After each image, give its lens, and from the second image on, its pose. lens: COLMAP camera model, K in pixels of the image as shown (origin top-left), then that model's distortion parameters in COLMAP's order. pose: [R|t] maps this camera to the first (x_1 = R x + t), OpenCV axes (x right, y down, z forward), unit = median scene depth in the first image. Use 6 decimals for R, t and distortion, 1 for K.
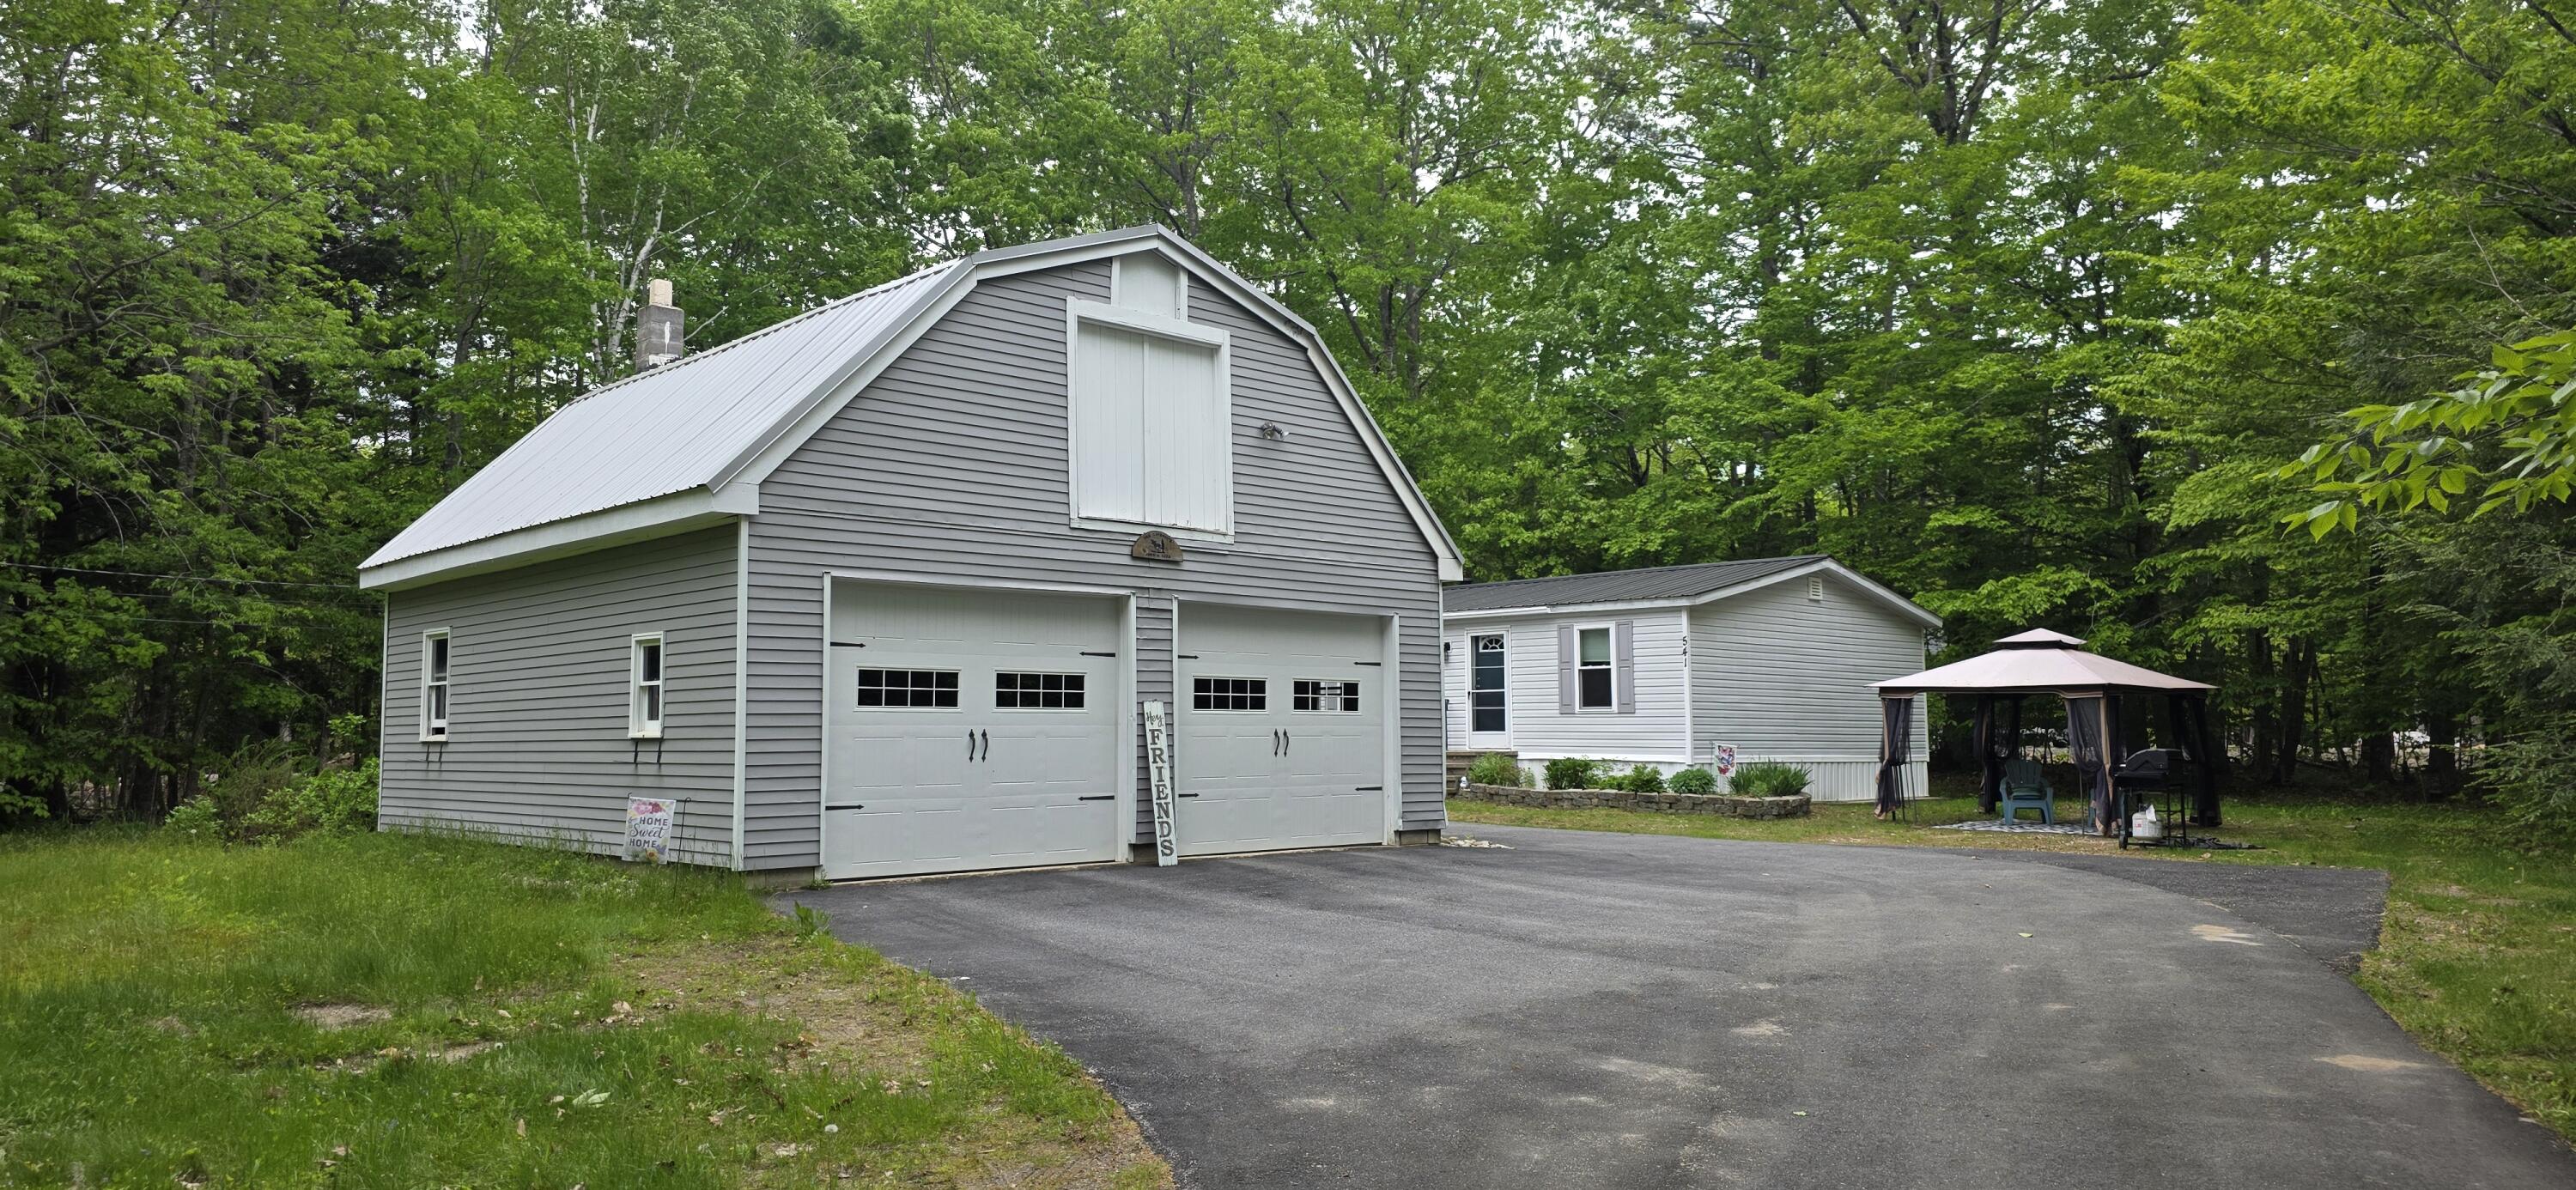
lens RADIAL K [[1701.6, 0, 1291.7], [0, 1701.6, 565.2], [0, 0, 1]] dist [0.082093, -0.078075]
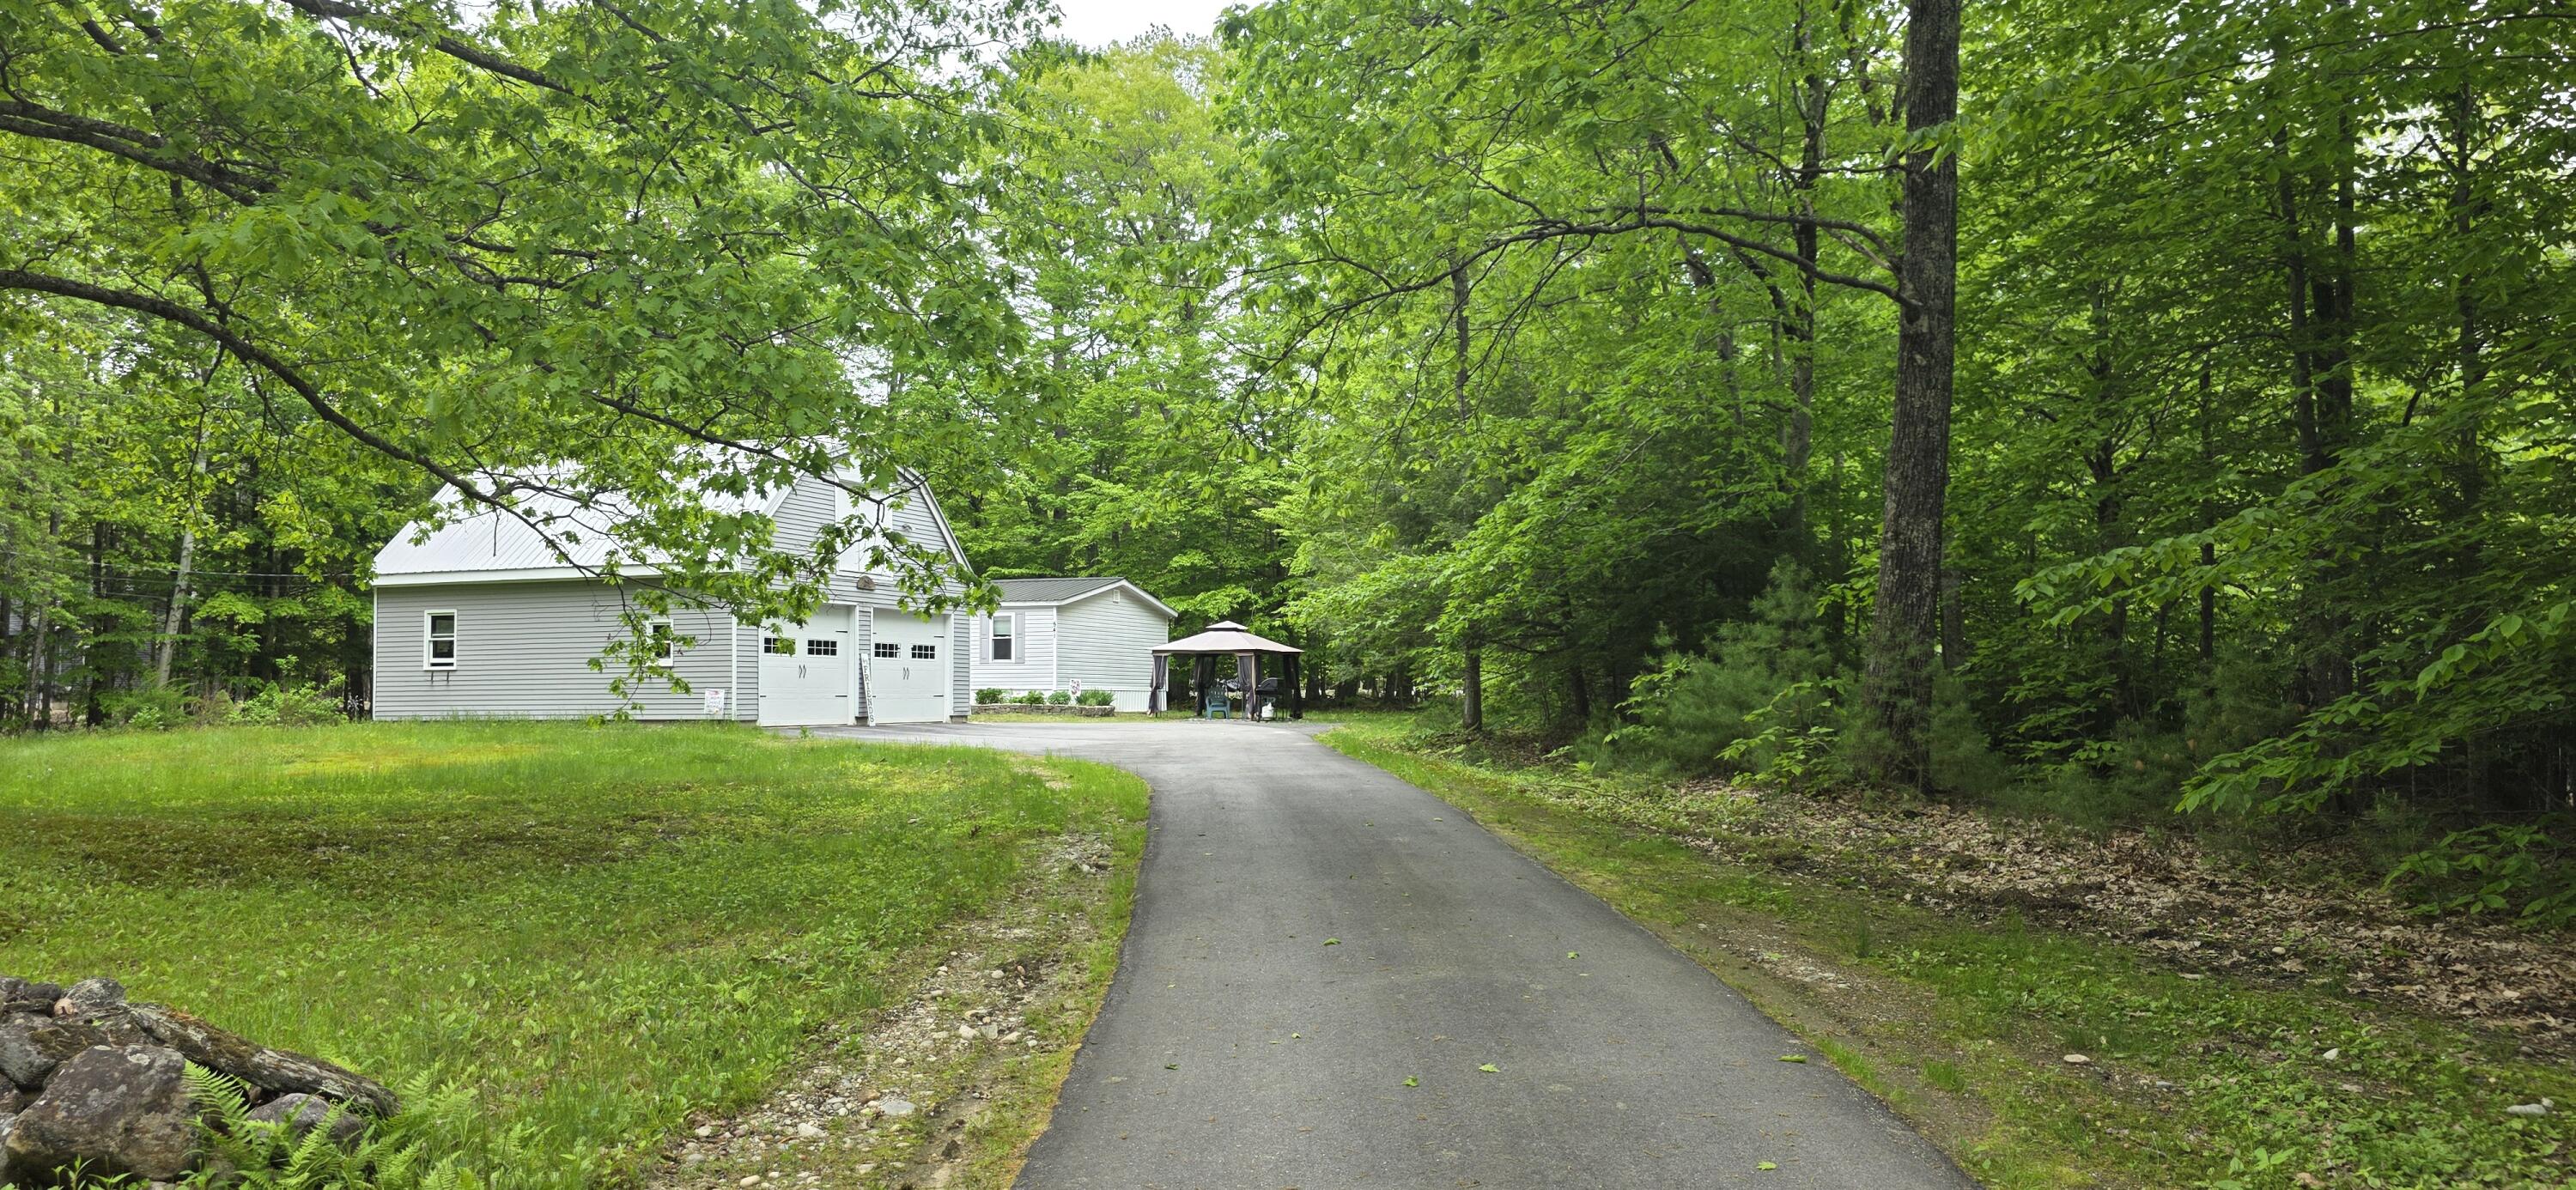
lens RADIAL K [[1699.0, 0, 1336.5], [0, 1699.0, 618.7], [0, 0, 1]] dist [0.064404, -0.049301]
pose [[0.886272, 0.022853, 0.462602, -0.415376], [-0.048221, 0.997907, 0.043085, -0.066014], [-0.460649, -0.060492, 0.885519, -0.913525]]
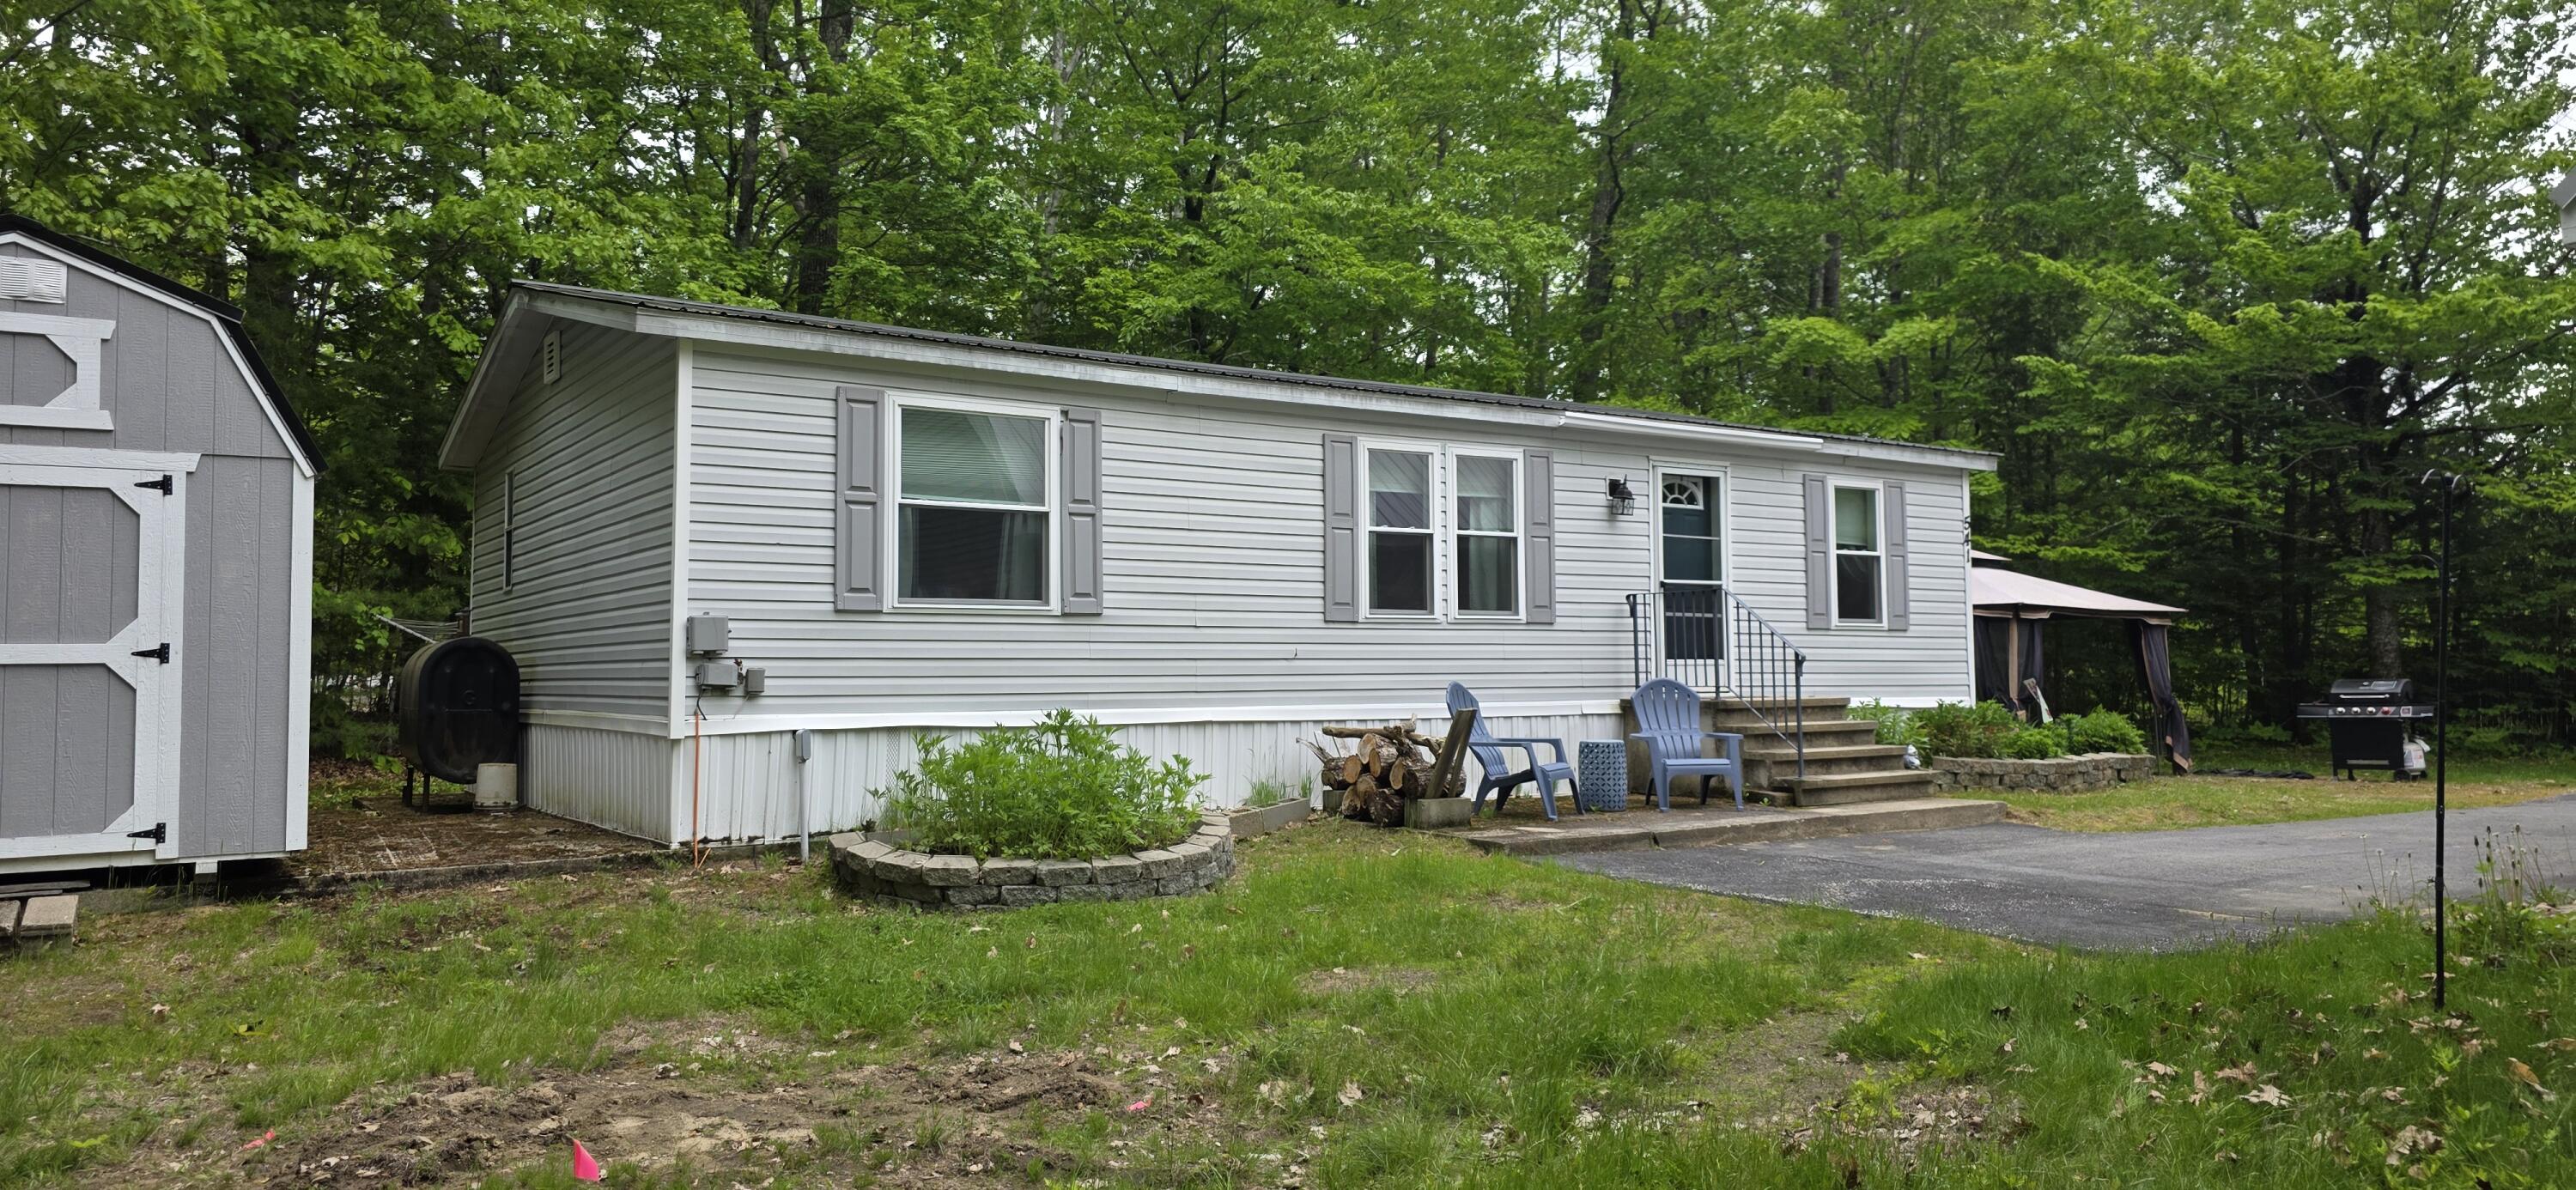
lens RADIAL K [[1759.7, 0, 1288.0], [0, 1759.7, 595.0], [0, 0, 1]] dist [0.094301, -0.145807]
pose [[0.175726, 0.044371, 0.983439, -0.568404], [-0.092517, 0.995307, -0.028375, 0.135187], [-0.980082, -0.085998, 0.179006, 1.327878]]
